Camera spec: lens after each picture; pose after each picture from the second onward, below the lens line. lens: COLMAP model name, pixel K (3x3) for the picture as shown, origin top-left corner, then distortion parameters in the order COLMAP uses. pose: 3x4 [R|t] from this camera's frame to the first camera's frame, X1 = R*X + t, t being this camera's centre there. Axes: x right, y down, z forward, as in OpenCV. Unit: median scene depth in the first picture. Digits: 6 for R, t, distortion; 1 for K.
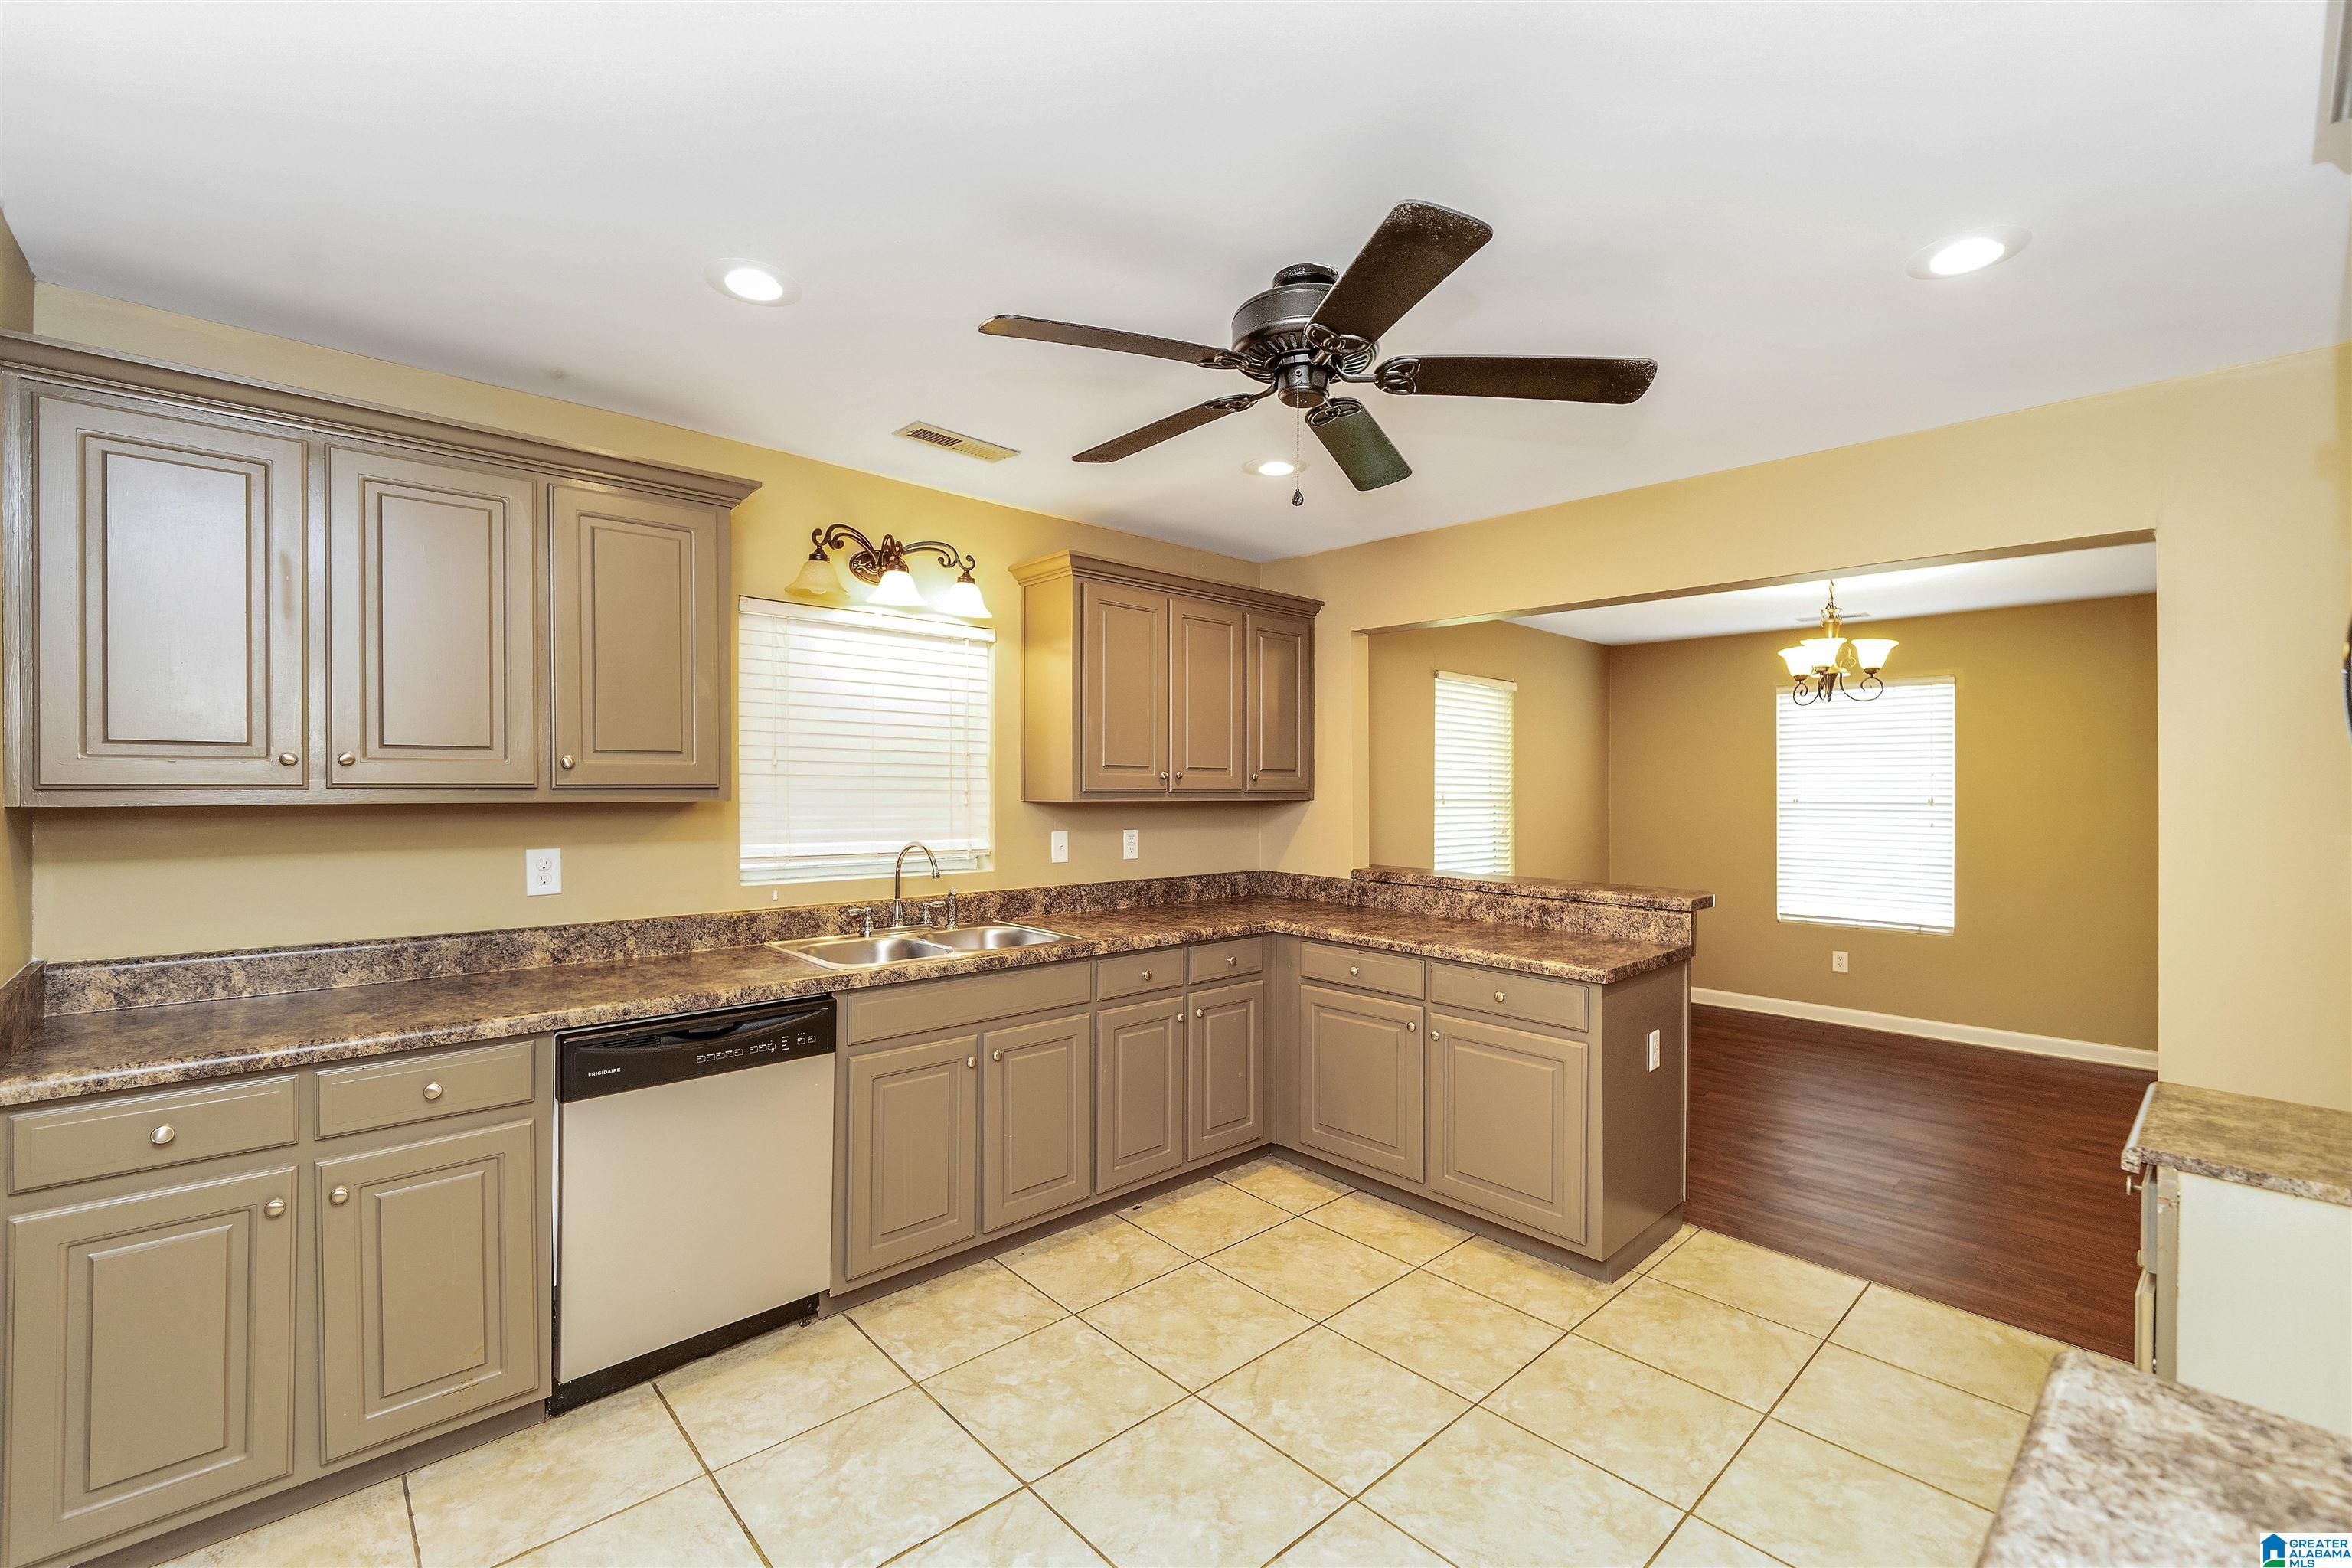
lens RADIAL K [[1021.8, 0, 1159.8], [0, 1021.8, 791.0], [0, 0, 1]] dist [-0.002875, 0.001336]
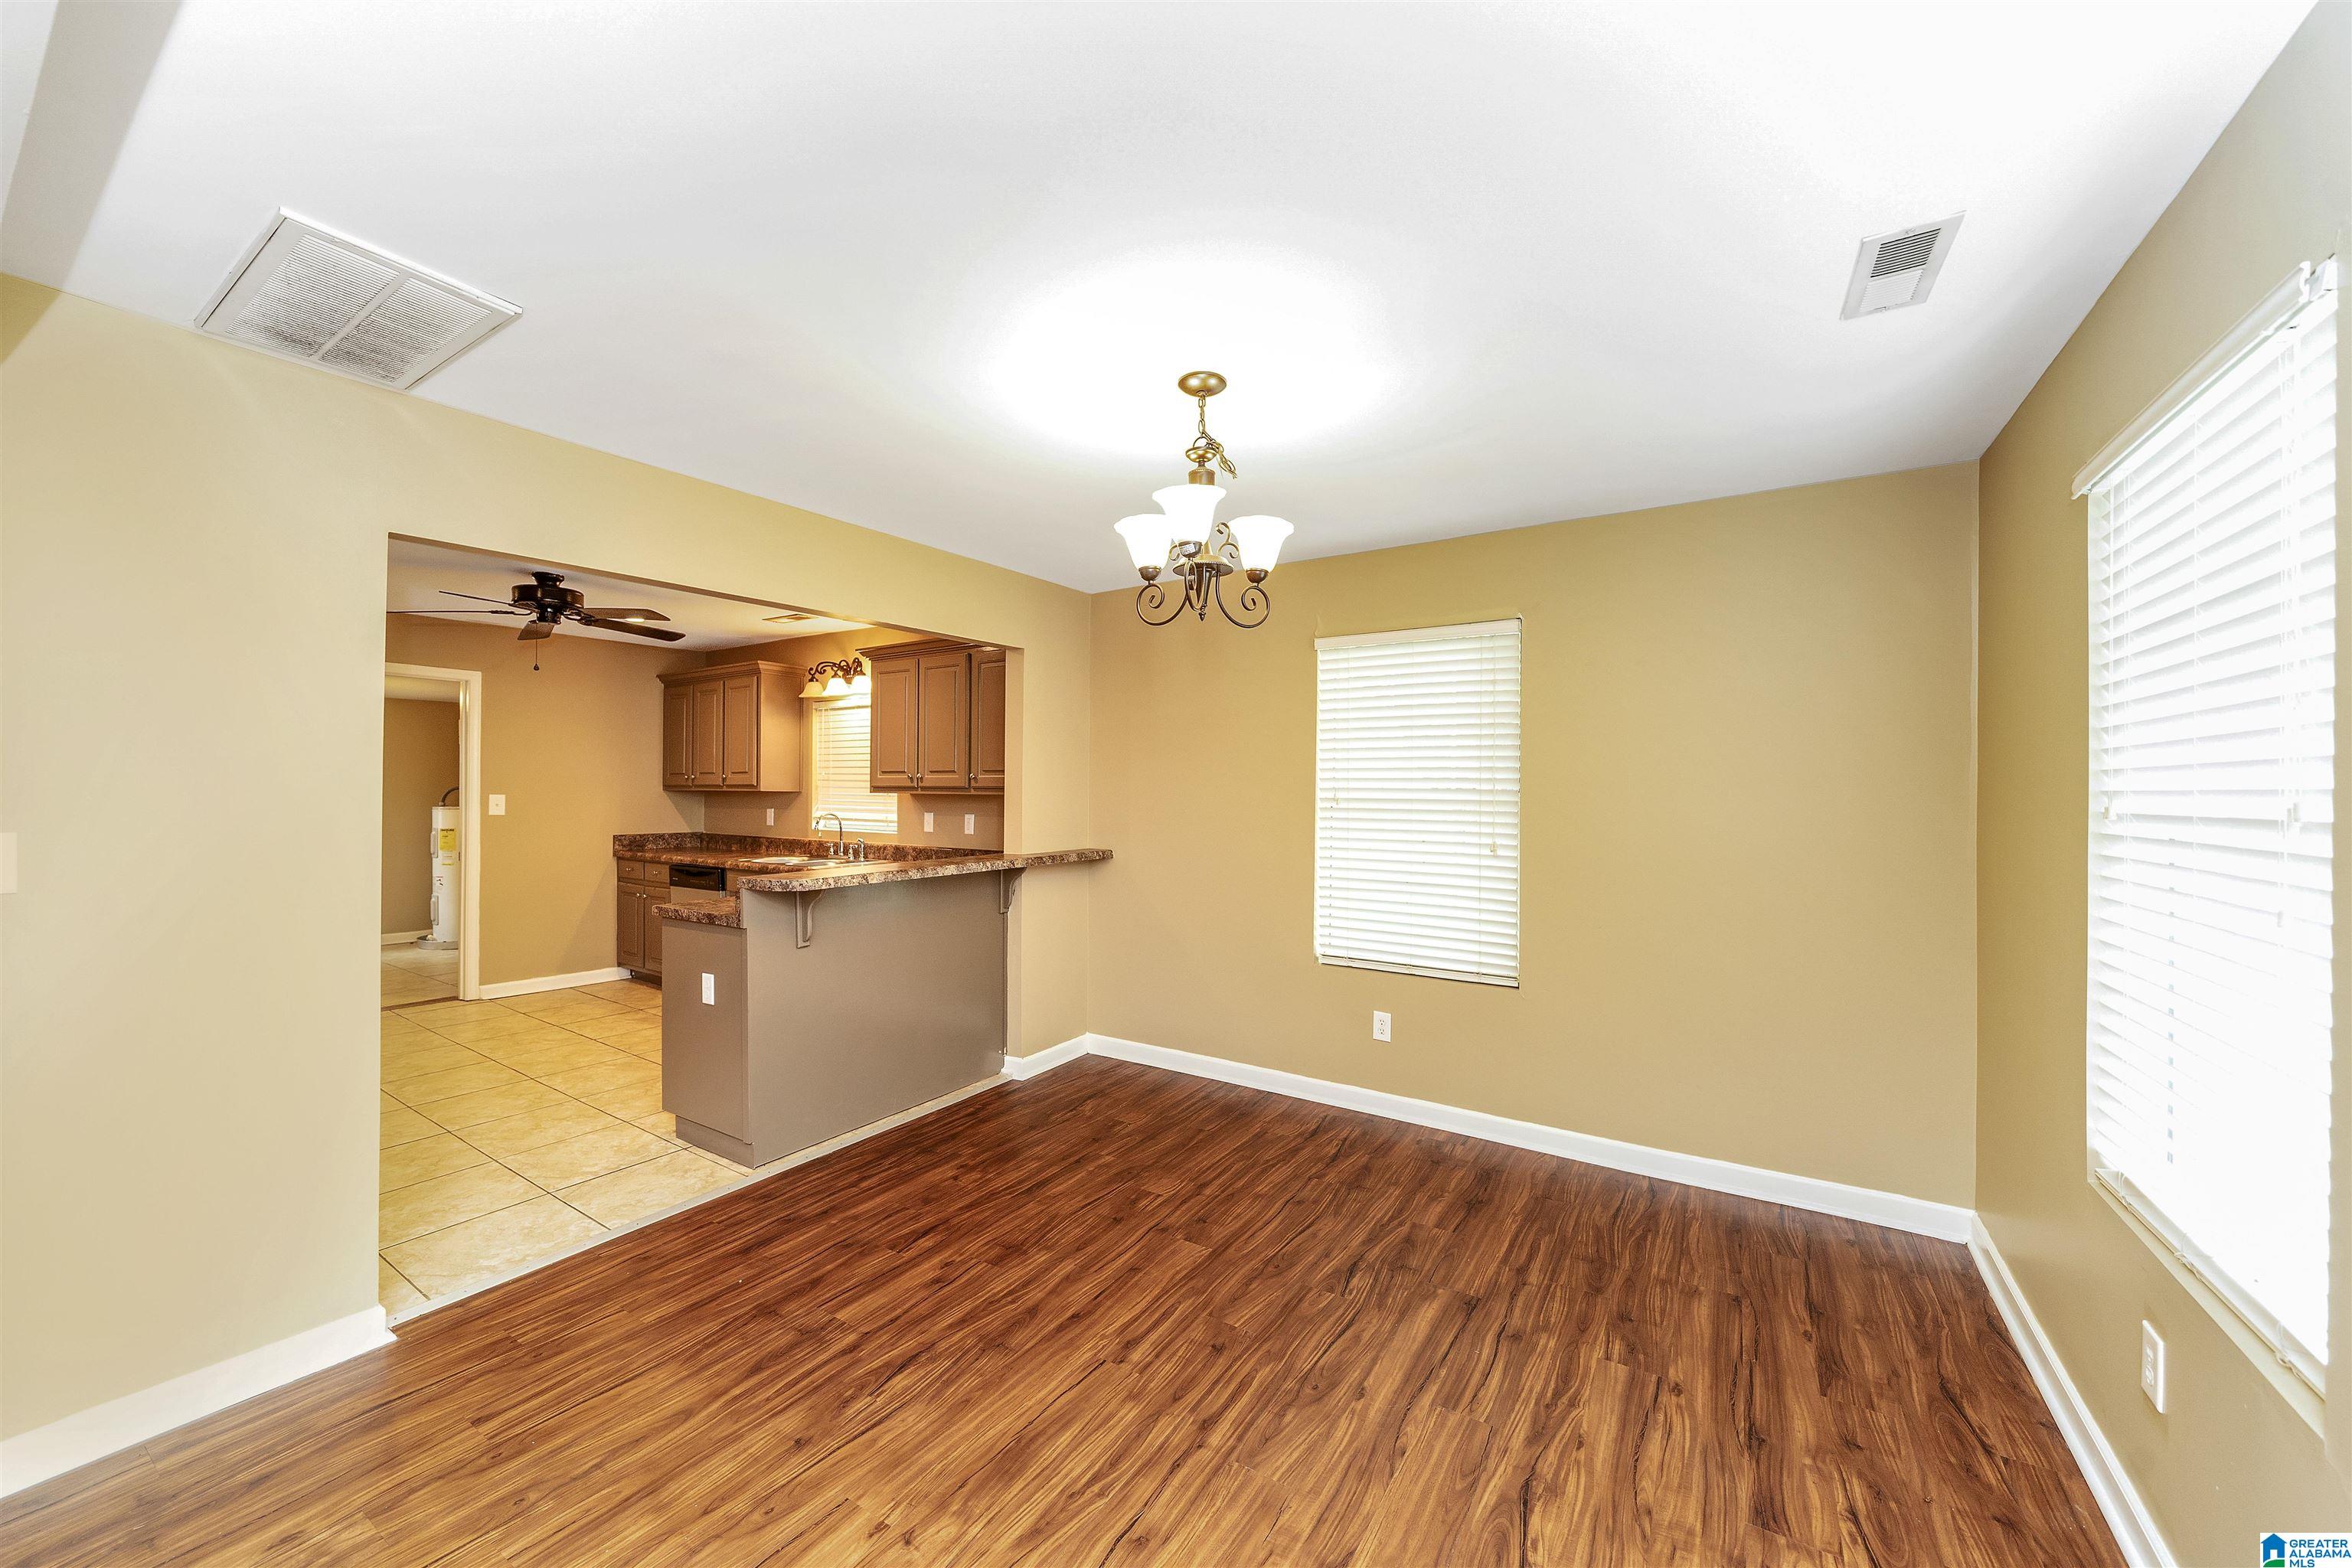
lens RADIAL K [[854.3, 0, 1116.1], [0, 854.3, 800.6], [0, 0, 1]] dist [-0.003111, -0.000157]
pose [[0.214343, 0.007982, -0.976726, 1.517056], [-0.008161, 0.999946, 0.006381, 0.011243], [0.976724, 0.006604, 0.214397, 1.189066]]
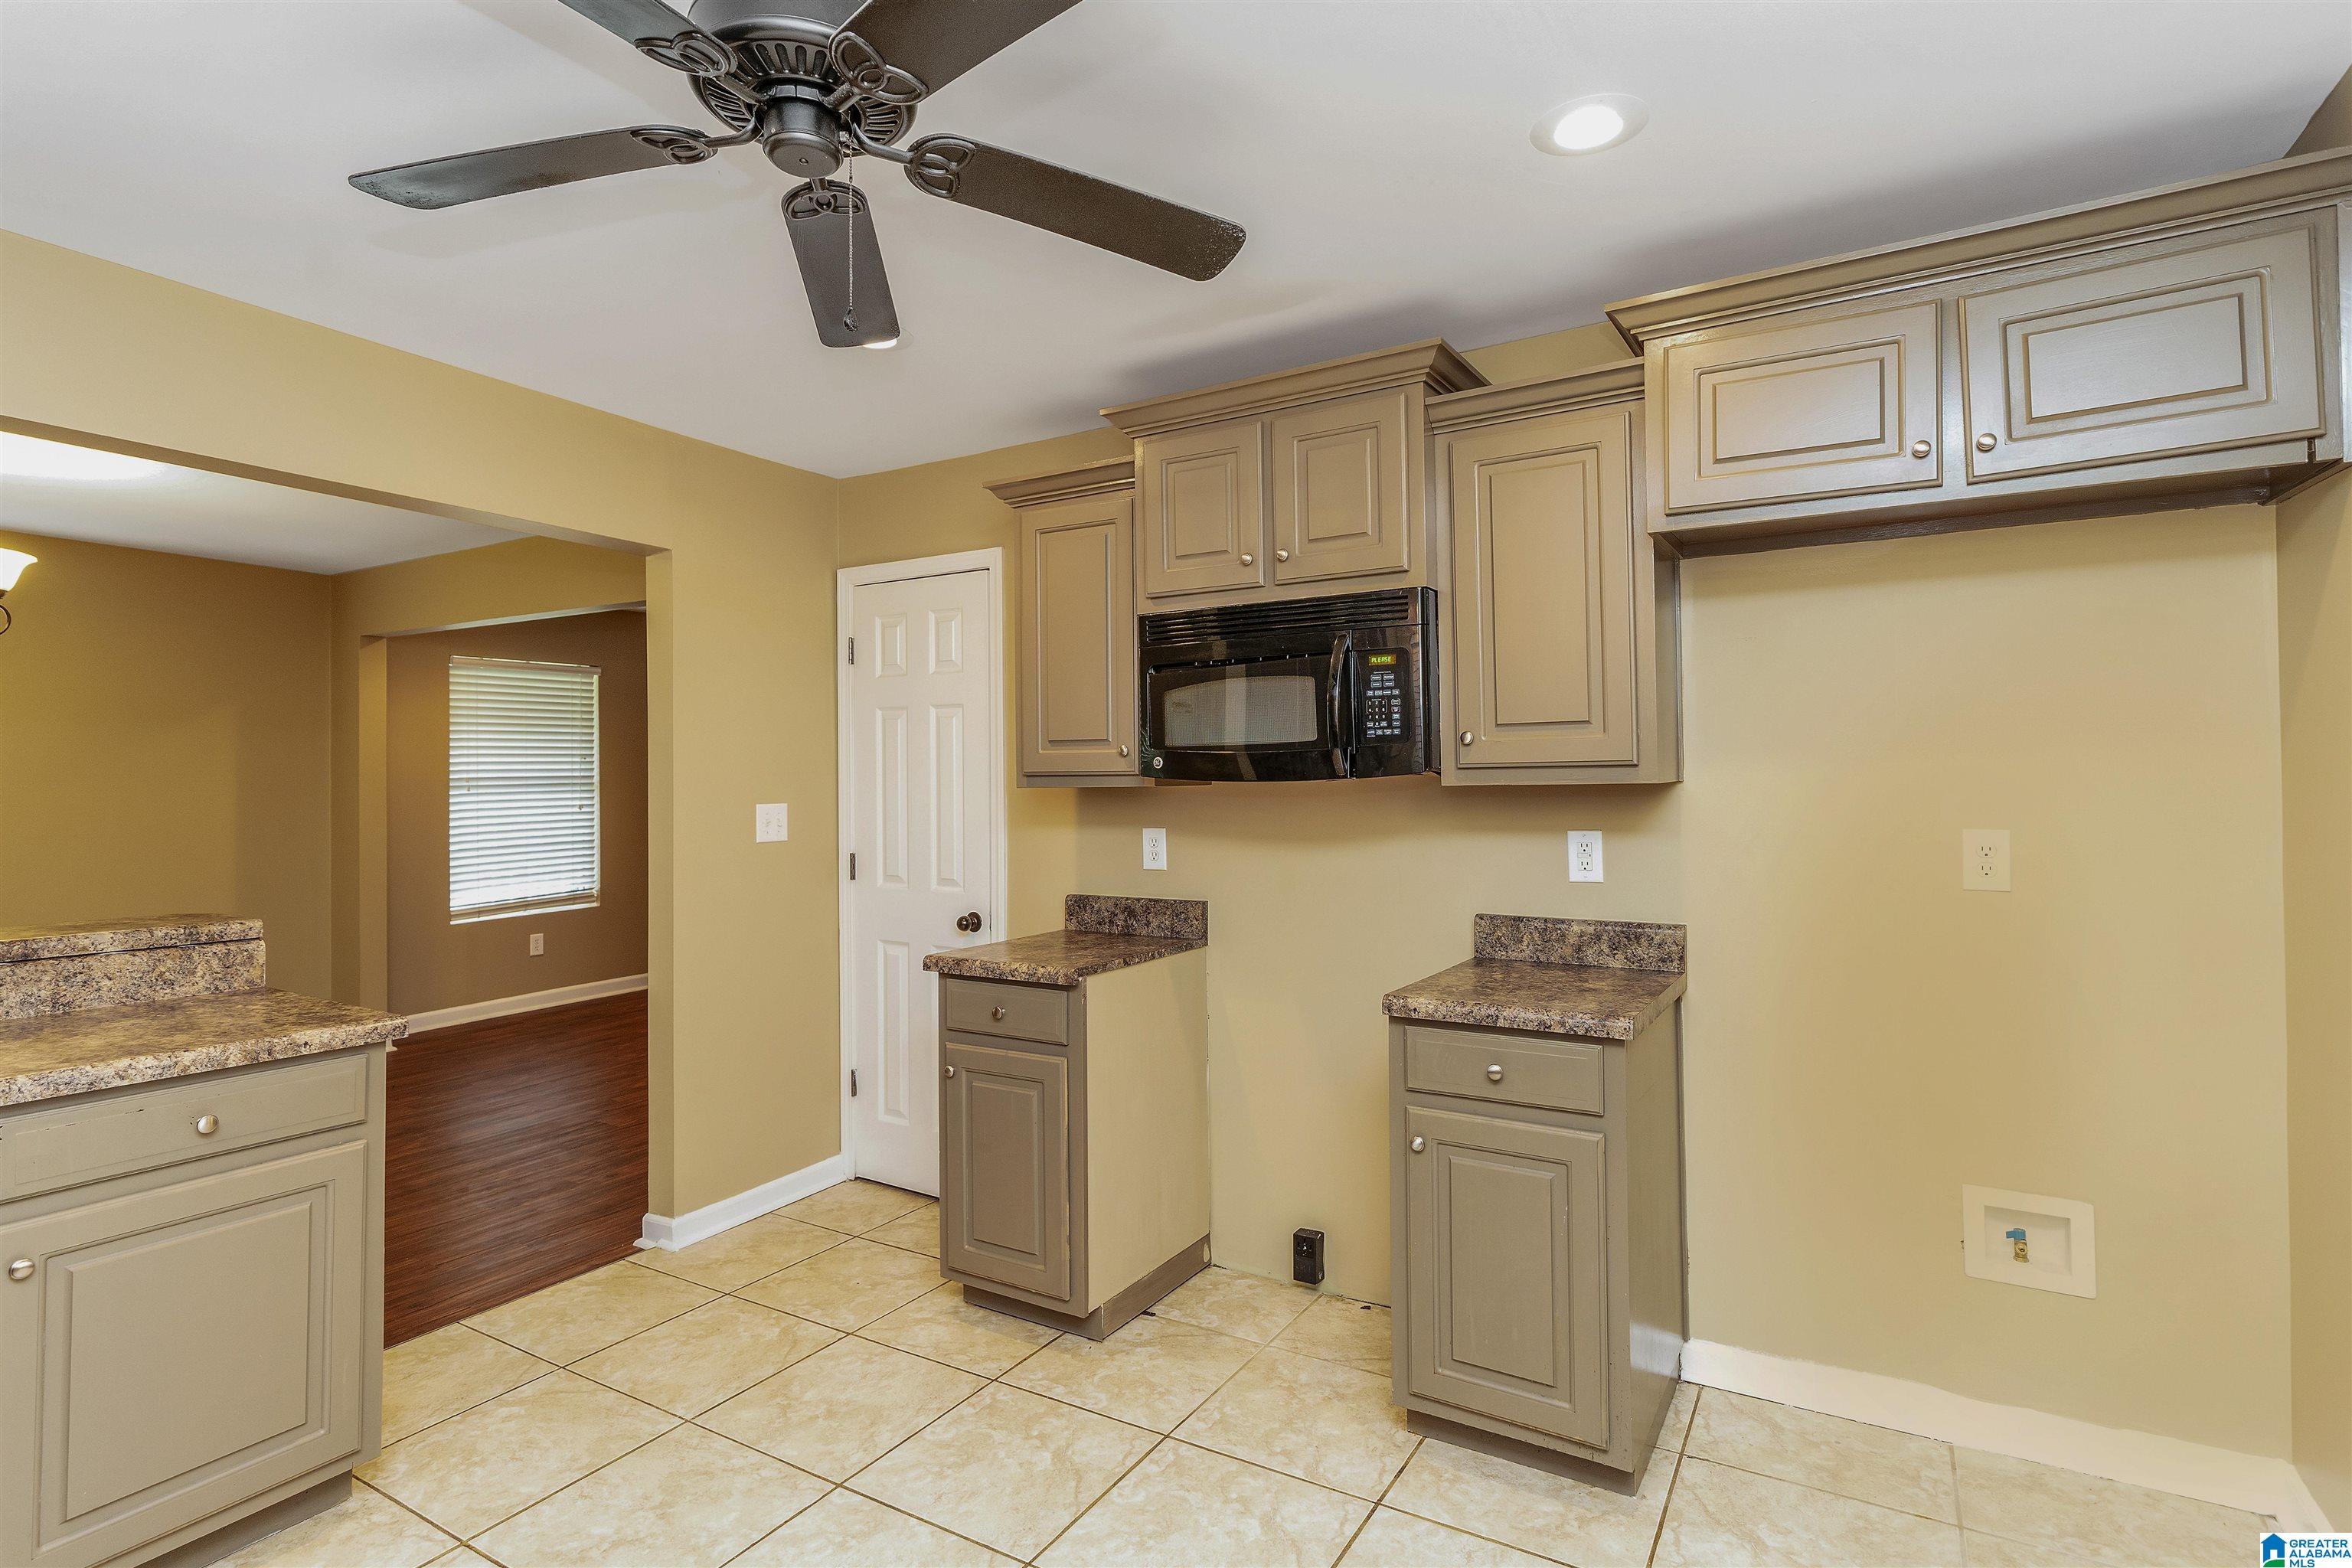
lens RADIAL K [[1172.2, 0, 1178.4], [0, 1172.2, 767.5], [0, 0, 1]] dist [0.029264, 0.000395]
pose [[-0.295936, 0.006211, 0.955188, -0.425198], [0.007785, 0.999961, -0.004091, 0.011816], [-0.955176, 0.006225, -0.295973, 0.638764]]
